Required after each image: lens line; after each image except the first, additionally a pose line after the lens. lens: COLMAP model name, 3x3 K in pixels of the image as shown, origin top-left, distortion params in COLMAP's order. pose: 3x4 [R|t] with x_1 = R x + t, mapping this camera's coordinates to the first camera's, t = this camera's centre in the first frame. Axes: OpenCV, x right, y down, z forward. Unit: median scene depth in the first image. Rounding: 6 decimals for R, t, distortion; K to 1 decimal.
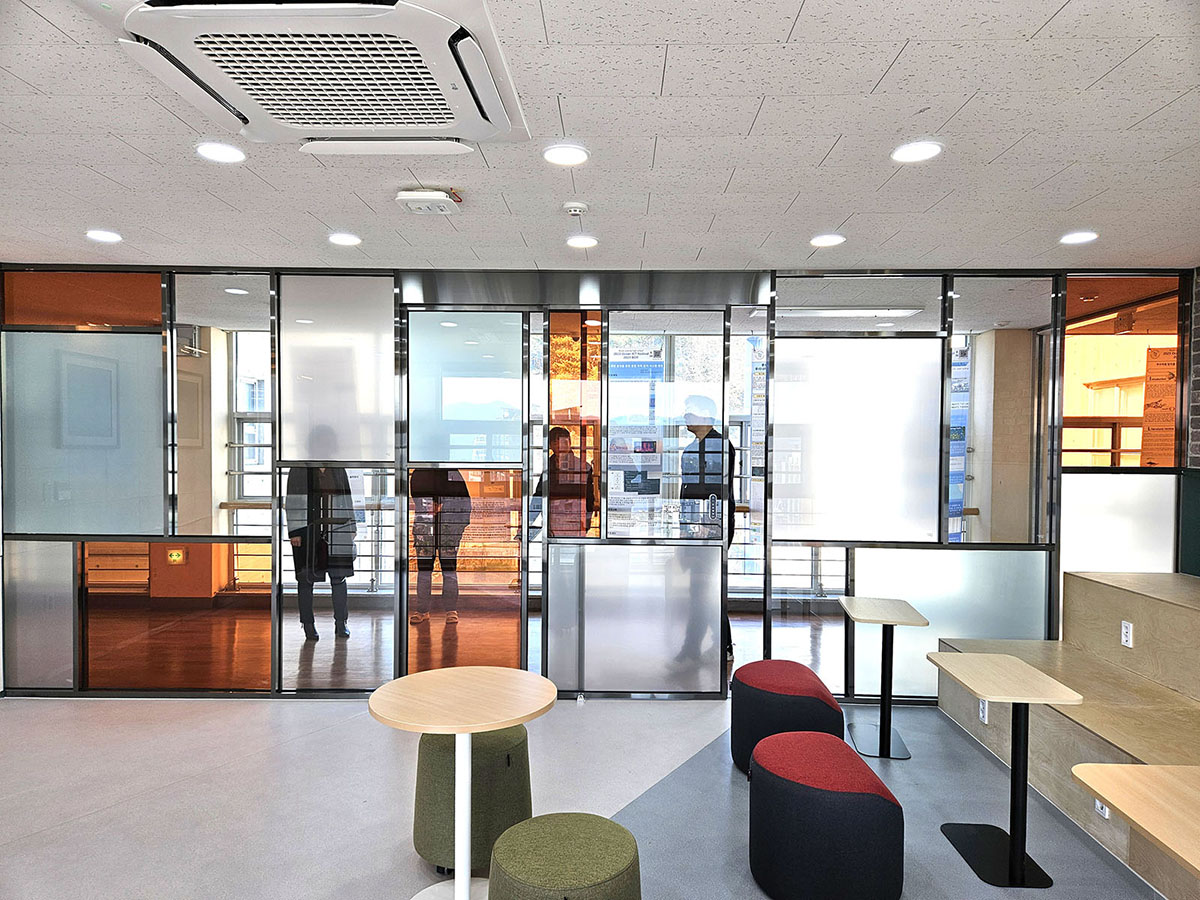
lens RADIAL K [[802.1, 0, 604.2], [0, 802.1, 448.4], [0, 0, 1]] dist [0.031519, -0.001018]
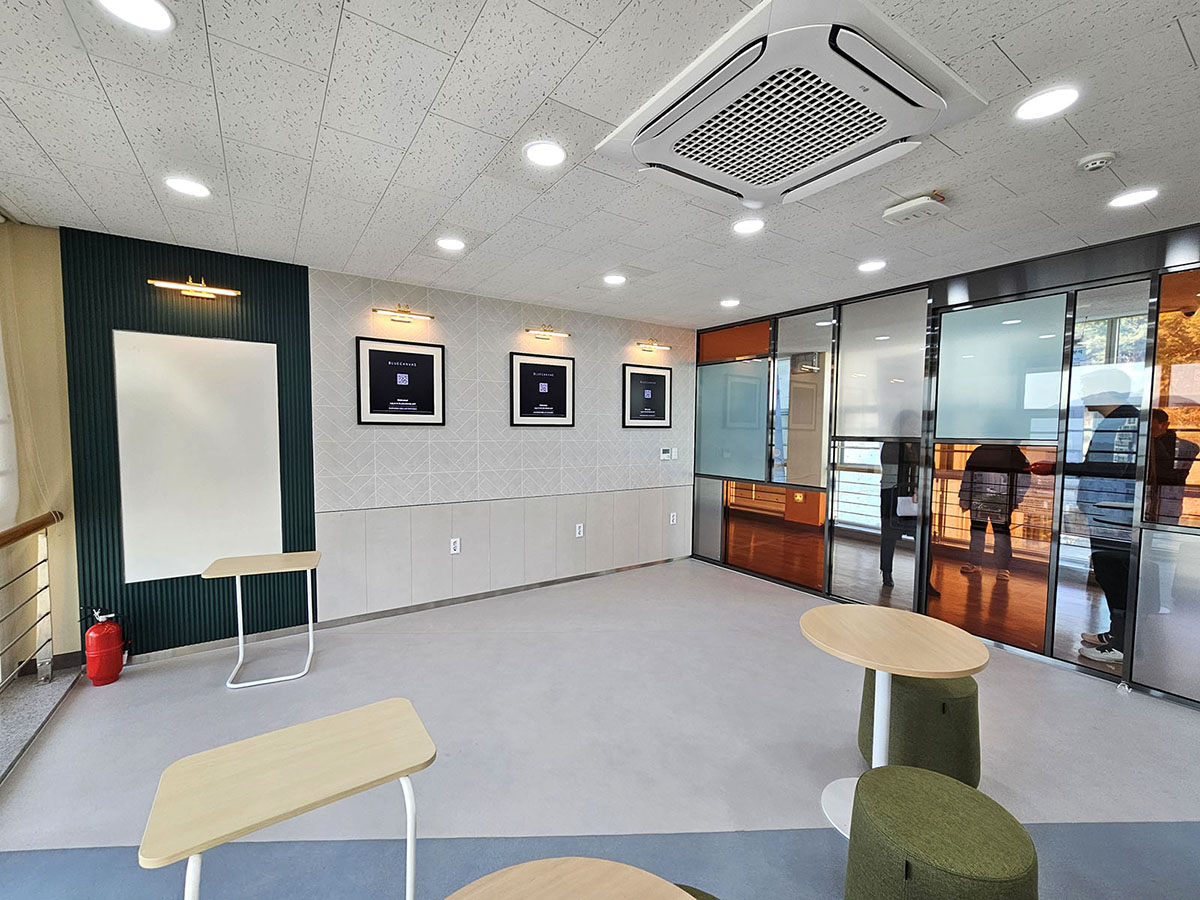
lens RADIAL K [[501.7, 0, 605.1], [0, 501.7, 453.2], [0, 0, 1]] dist [0.003232, -0.001507]
pose [[0.575124, 0.034374, -0.817344, 0.094073], [-0.005978, 0.999267, 0.037819, 0.014213], [0.818045, -0.016865, 0.574908, 0.151894]]
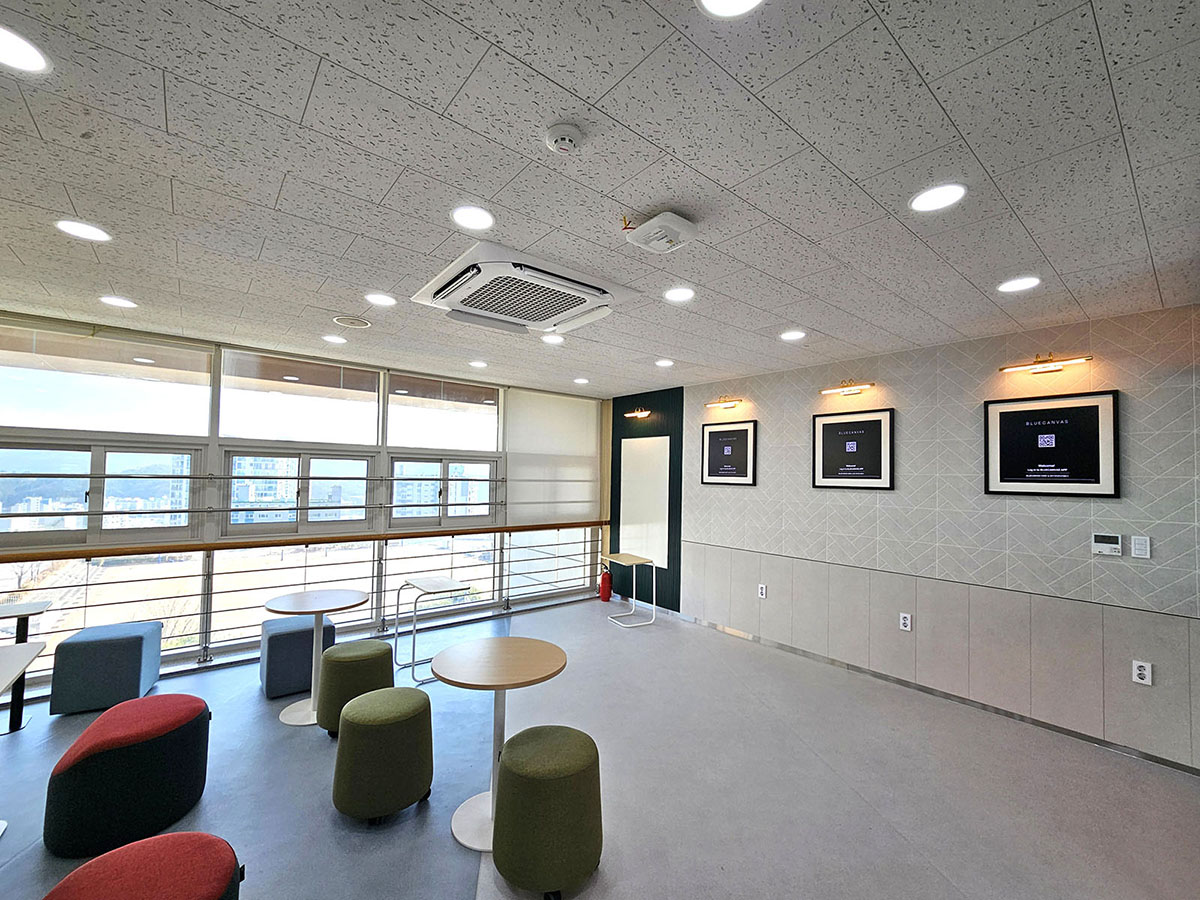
lens RADIAL K [[501.7, 0, 636.6], [0, 501.7, 472.7], [0, 0, 1]] dist [0.003232, -0.001507]
pose [[-0.731294, -0.051250, -0.680134, 0.112926], [-0.046316, 0.998603, -0.025448, 0.011536], [0.680488, 0.012891, -0.732646, 0.998277]]
